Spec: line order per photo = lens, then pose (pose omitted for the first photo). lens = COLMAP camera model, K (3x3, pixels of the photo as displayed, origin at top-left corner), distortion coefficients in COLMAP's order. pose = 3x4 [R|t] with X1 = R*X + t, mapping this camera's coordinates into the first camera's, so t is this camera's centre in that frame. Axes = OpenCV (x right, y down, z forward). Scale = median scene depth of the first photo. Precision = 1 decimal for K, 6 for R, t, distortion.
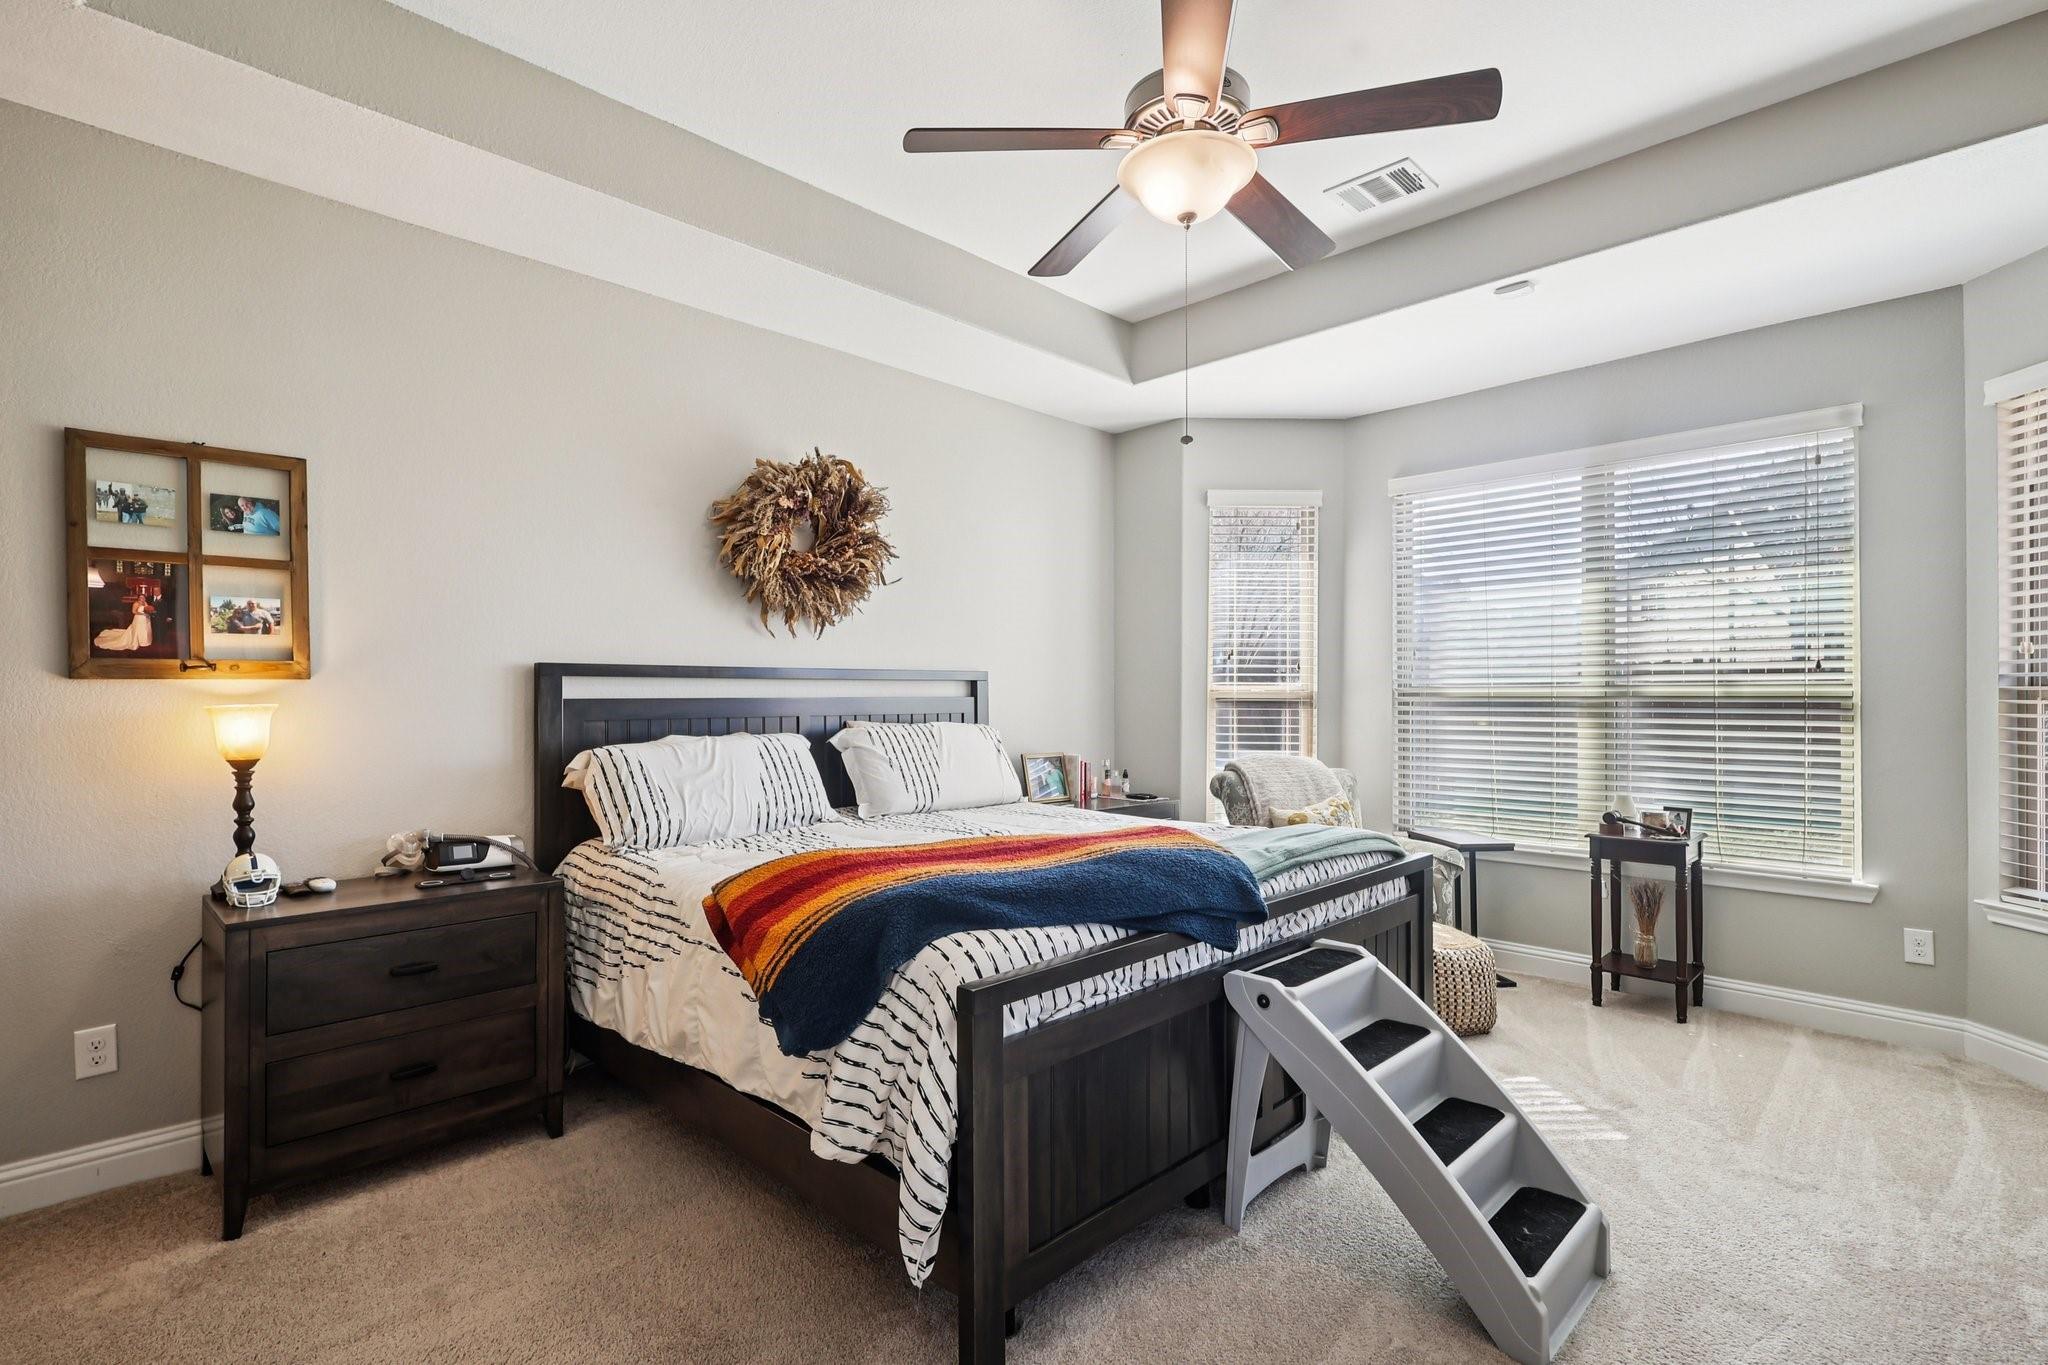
lens RADIAL K [[953.8, 0, 1029.7], [0, 953.8, 681.0], [0, 0, 1]] dist [-0.001537, 0.002467]
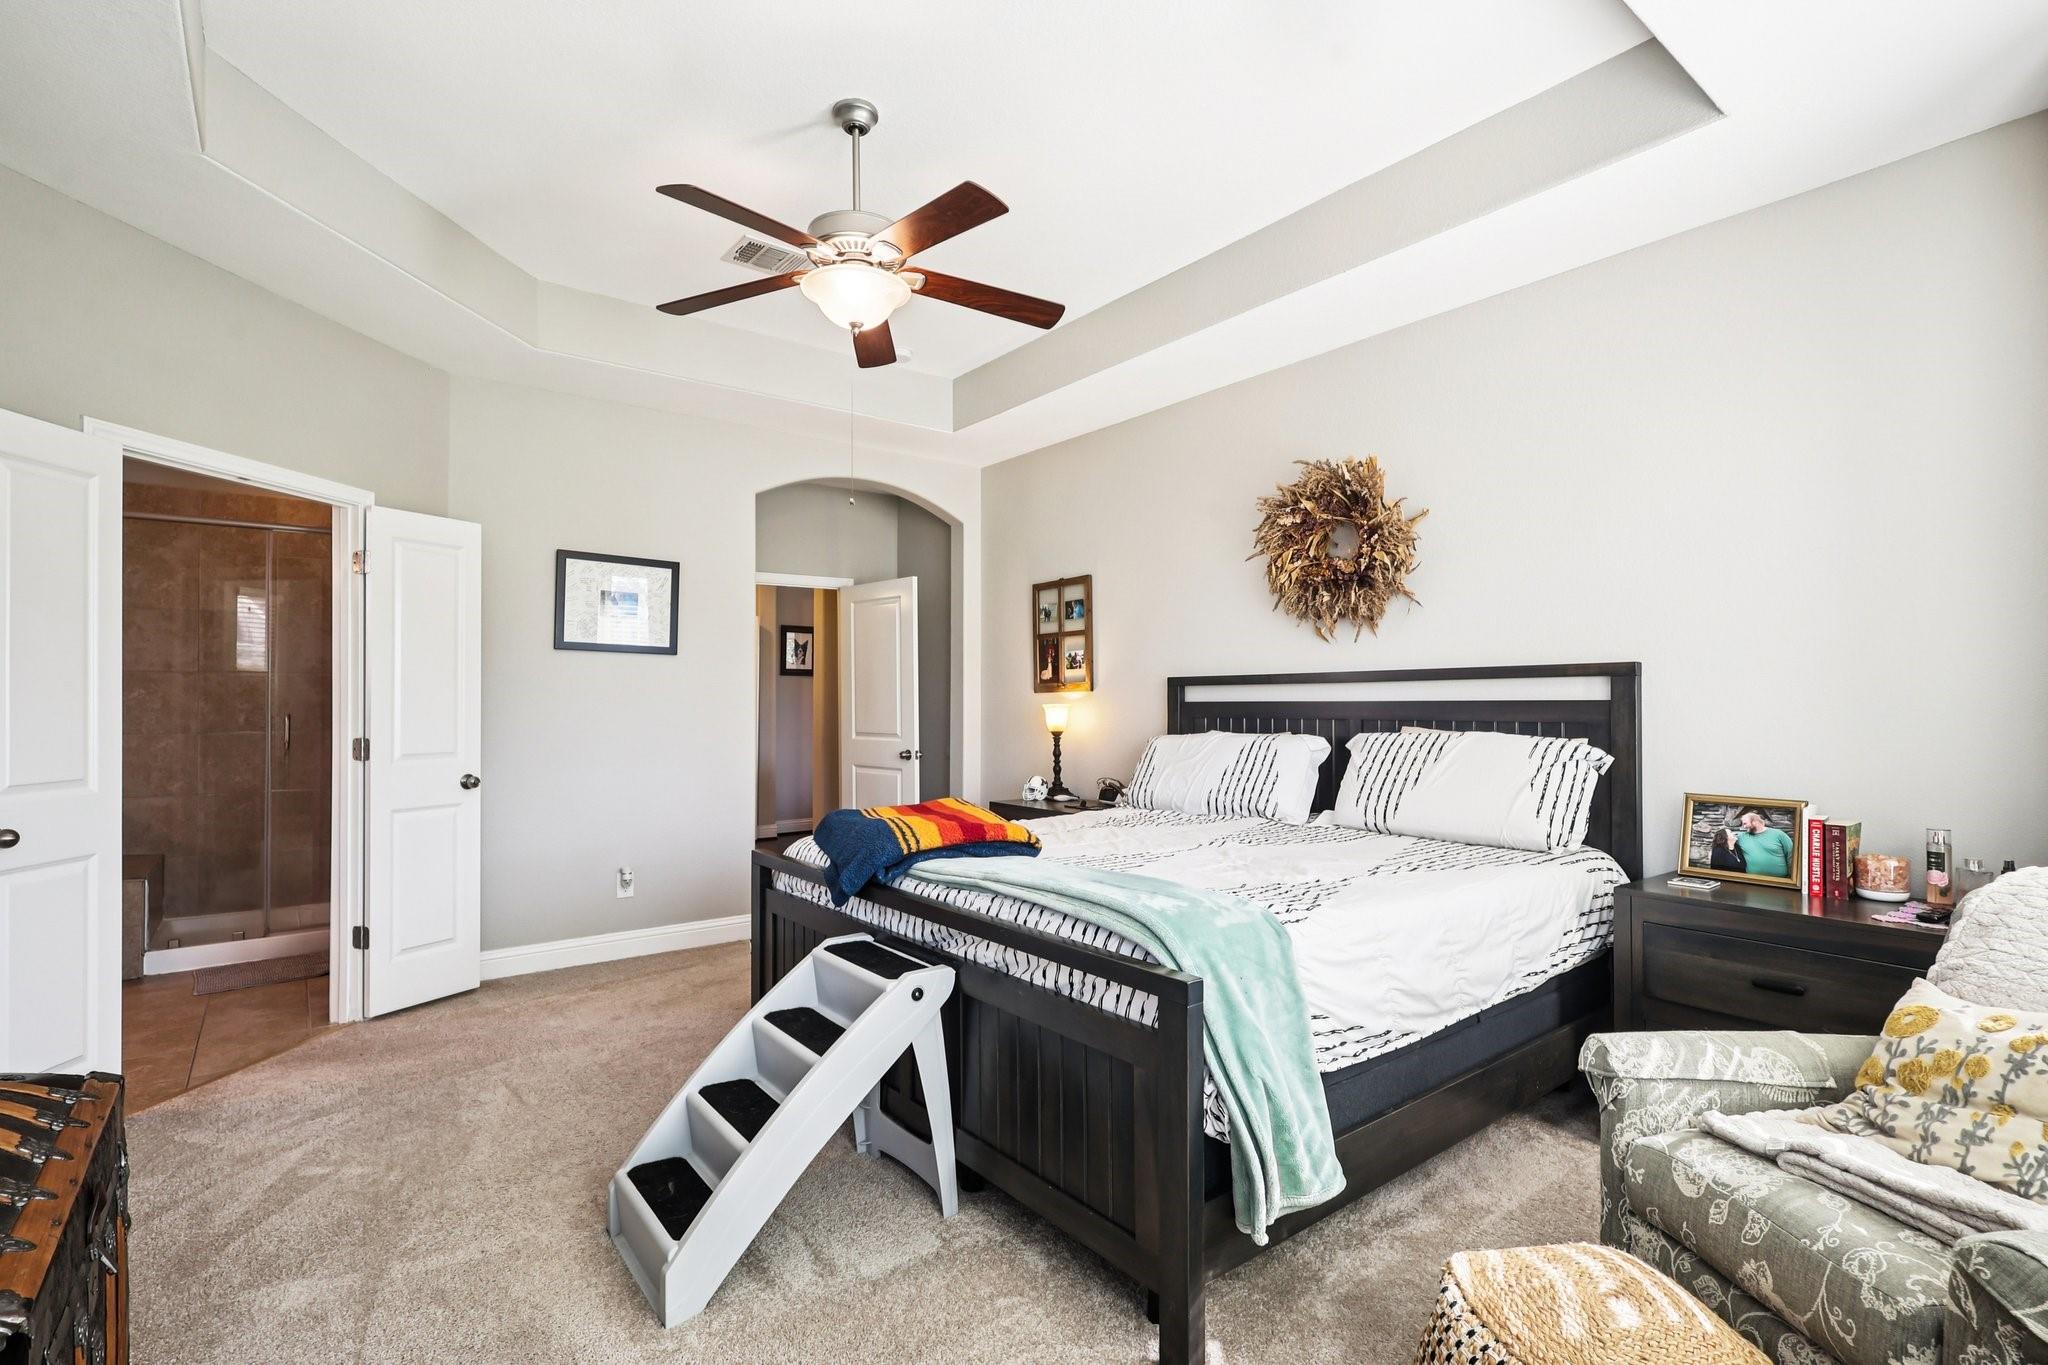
lens RADIAL K [[953.8, 0, 1025.2], [0, 953.8, 689.0], [0, 0, 1]] dist [-0.001537, 0.002467]
pose [[-0.108629, -0.006877, -0.994059, 1.181795], [0.024568, 0.999652, -0.009600, 0.008880], [0.993779, -0.025465, -0.108422, 1.123336]]
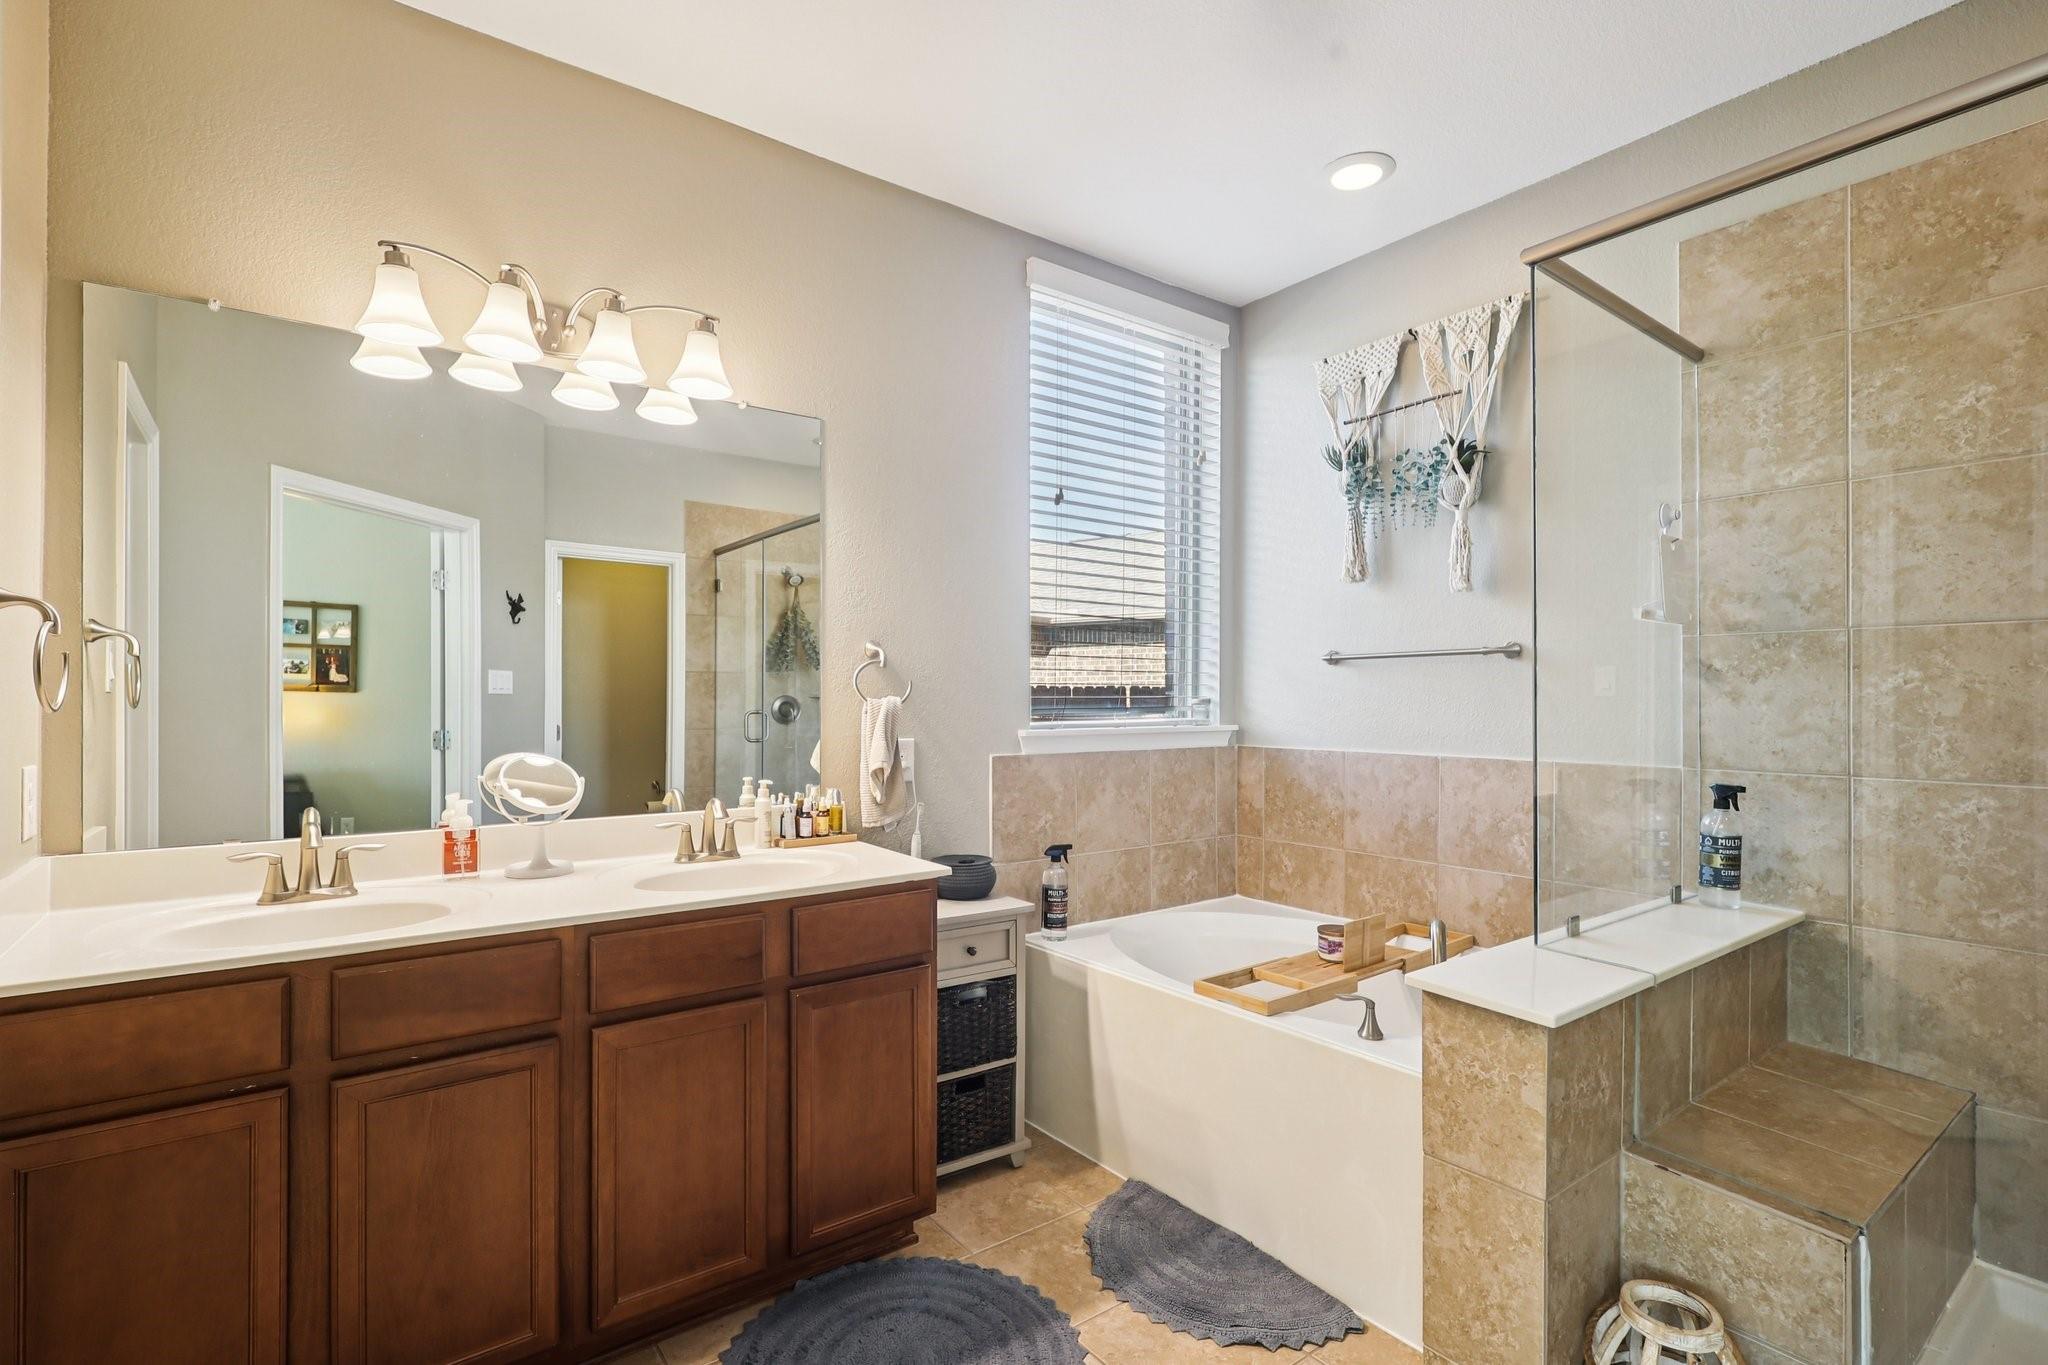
lens RADIAL K [[953.8, 0, 1024.0], [0, 953.8, 698.5], [0, 0, 1]] dist [-0.001537, 0.002467]
pose [[-0.991328, 0.002041, 0.131398, 0.833886], [-0.000878, 0.999754, -0.022153, 0.003235], [-0.131411, -0.022077, -0.991082, 0.773075]]
